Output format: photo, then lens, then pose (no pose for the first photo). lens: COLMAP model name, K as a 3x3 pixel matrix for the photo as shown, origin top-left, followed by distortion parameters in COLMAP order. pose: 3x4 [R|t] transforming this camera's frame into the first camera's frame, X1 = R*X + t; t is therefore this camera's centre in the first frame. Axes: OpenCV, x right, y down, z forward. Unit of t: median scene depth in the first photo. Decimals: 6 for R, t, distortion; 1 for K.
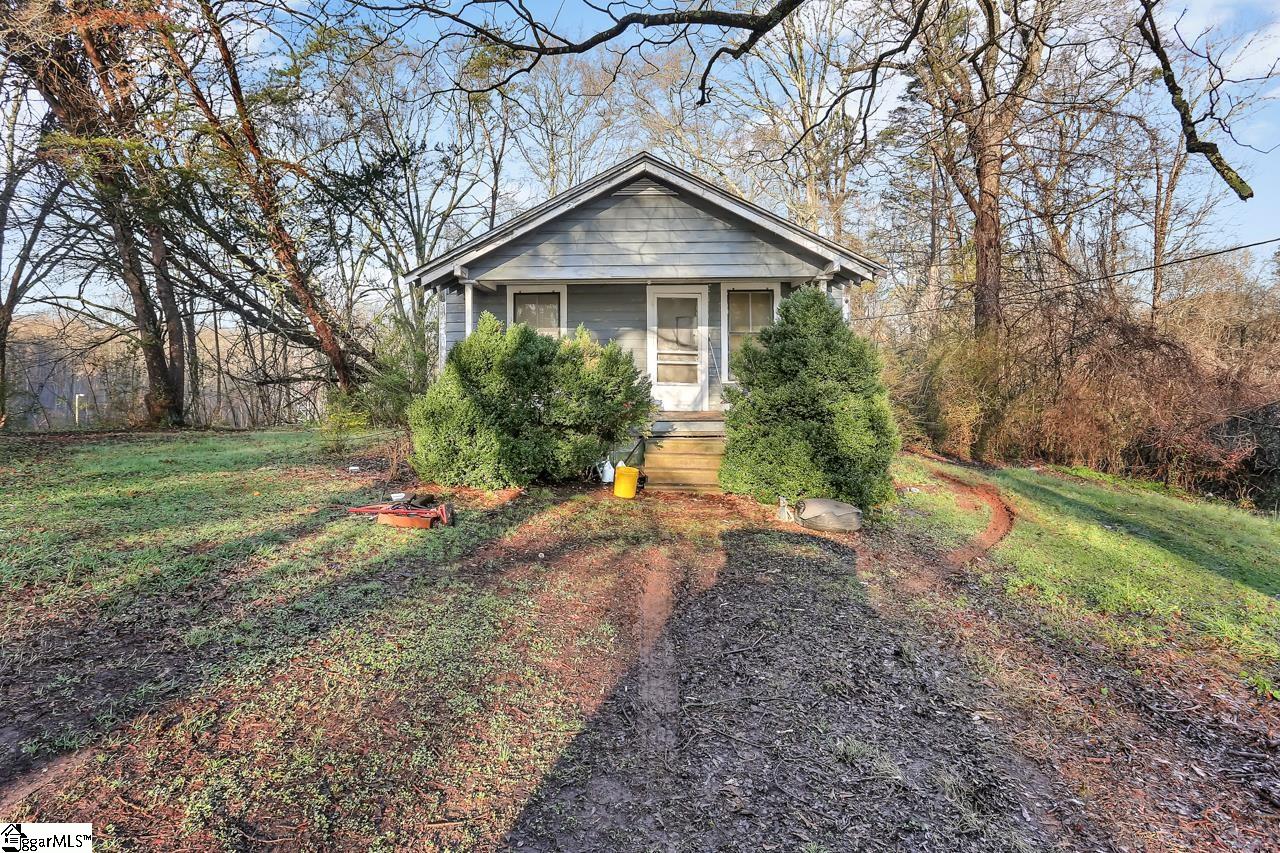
lens RADIAL K [[675.7, 0, 684.2], [0, 675.7, 364.9], [0, 0, 1]] dist [-0.002964, -0.000098]
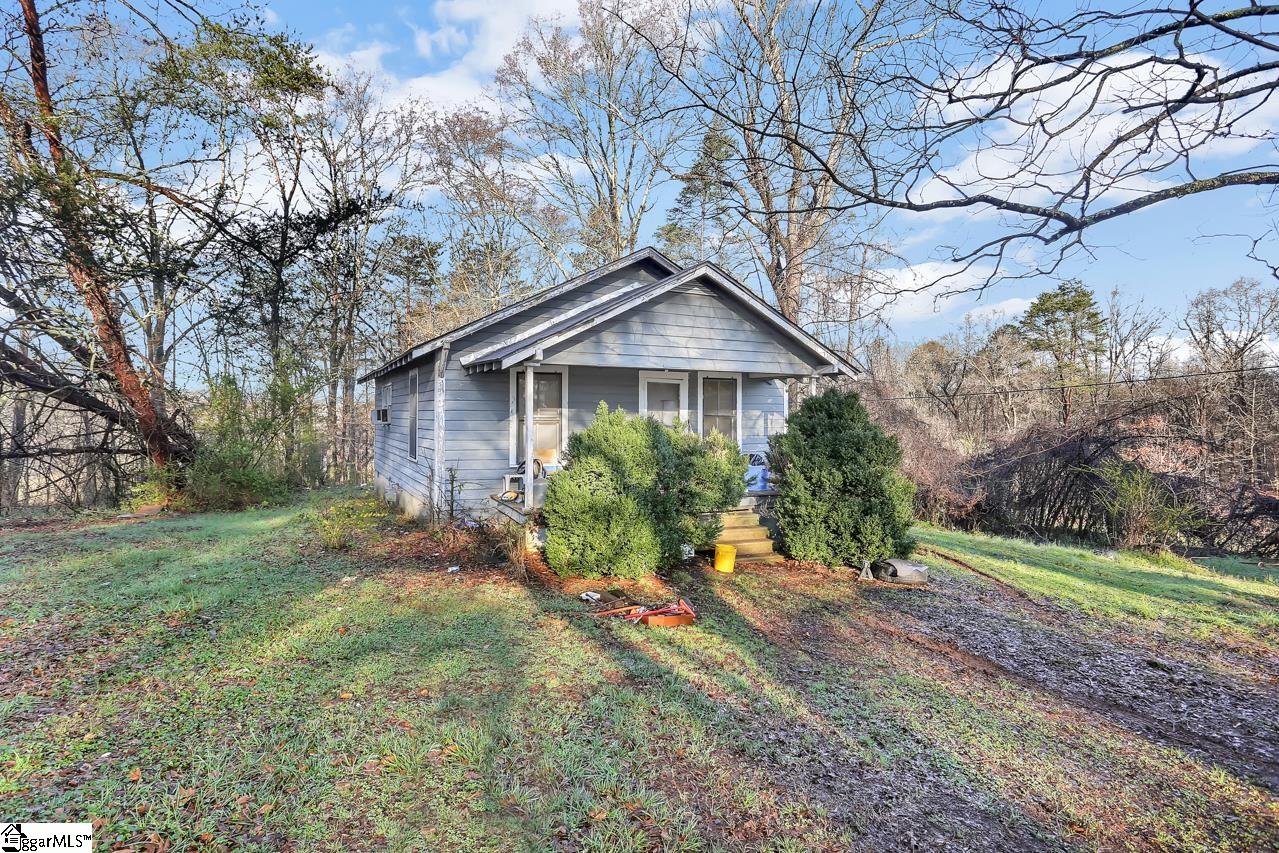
lens RADIAL K [[633.7, 0, 637.1], [0, 633.7, 425.1], [0, 0, 1]] dist [-0.006330, 0.001885]
pose [[0.892956, 0.006486, 0.450097, -0.597198], [-0.013571, 0.999830, 0.012516, -0.050205], [-0.449939, -0.017284, 0.892892, 0.118096]]
